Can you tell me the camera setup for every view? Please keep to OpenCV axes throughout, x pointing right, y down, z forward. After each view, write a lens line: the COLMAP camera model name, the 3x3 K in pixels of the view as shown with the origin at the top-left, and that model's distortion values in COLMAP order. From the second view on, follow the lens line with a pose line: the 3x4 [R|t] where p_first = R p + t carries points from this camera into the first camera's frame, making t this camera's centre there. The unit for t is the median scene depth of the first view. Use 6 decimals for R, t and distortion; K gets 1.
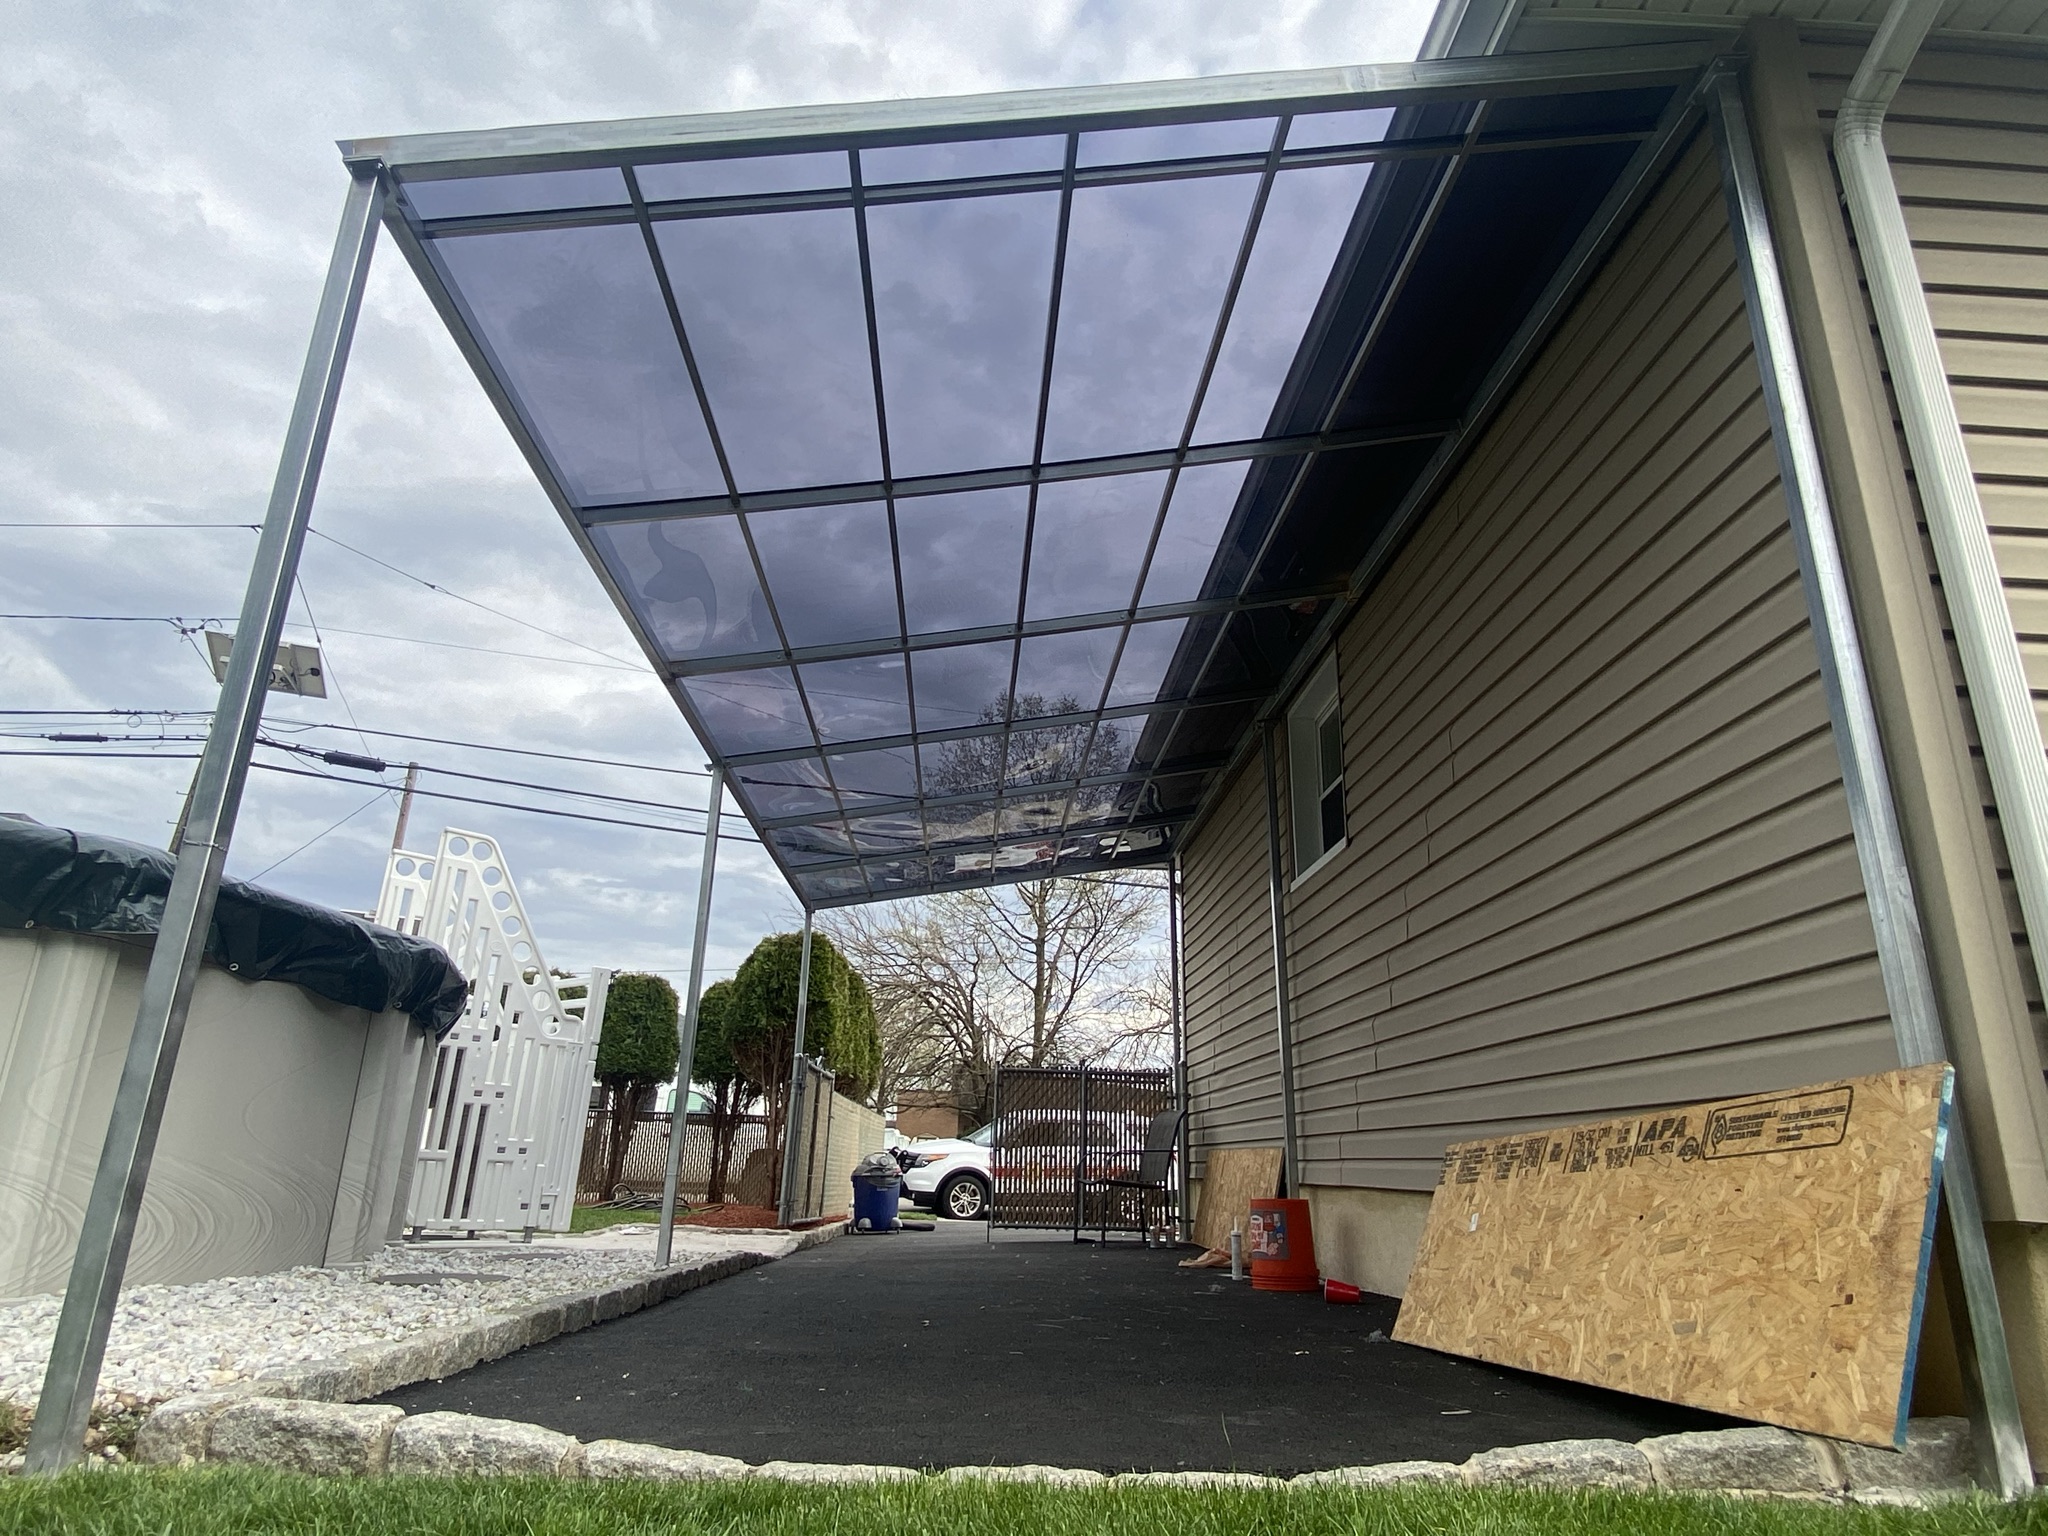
lens RADIAL K [[1198.3, 0, 1027.4], [0, 1198.3, 764.3], [0, 0, 1]] dist [-0.004679, 0.001478]
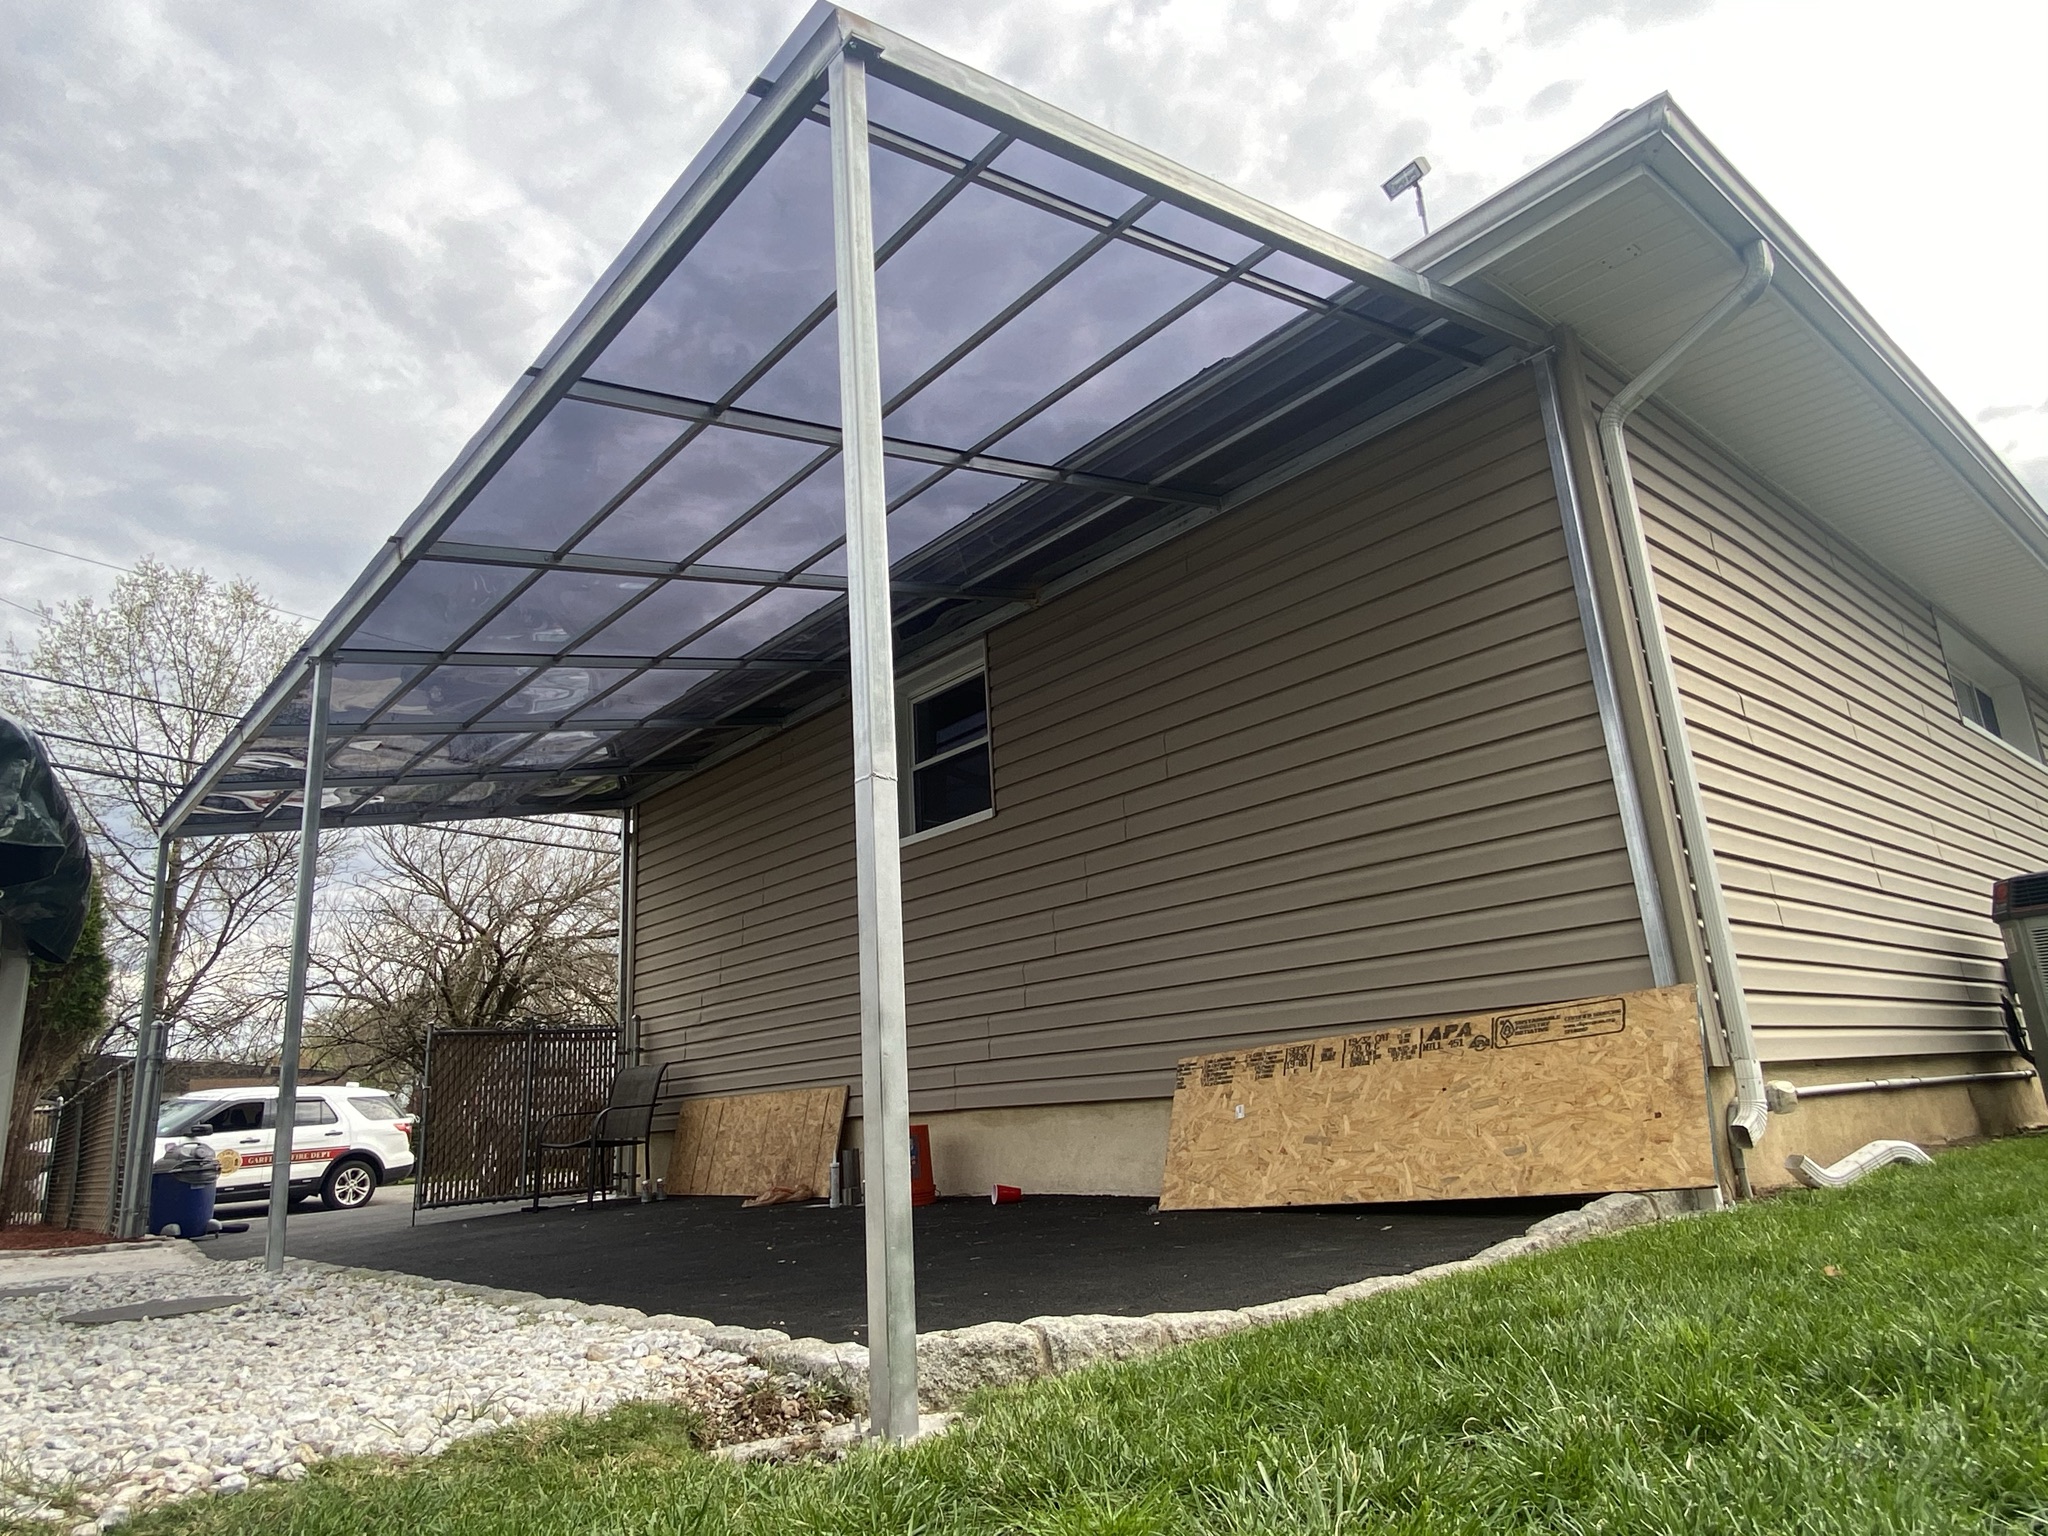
lens RADIAL K [[1228.2, 0, 1024.0], [0, 1228.2, 768.0], [0, 0, 1]] dist [0.040882, -0.001890]
pose [[0.780379, 0.093342, 0.618301, -0.968928], [-0.122151, 0.992502, 0.004338, 0.031355], [-0.613260, -0.078911, 0.785930, 0.124816]]
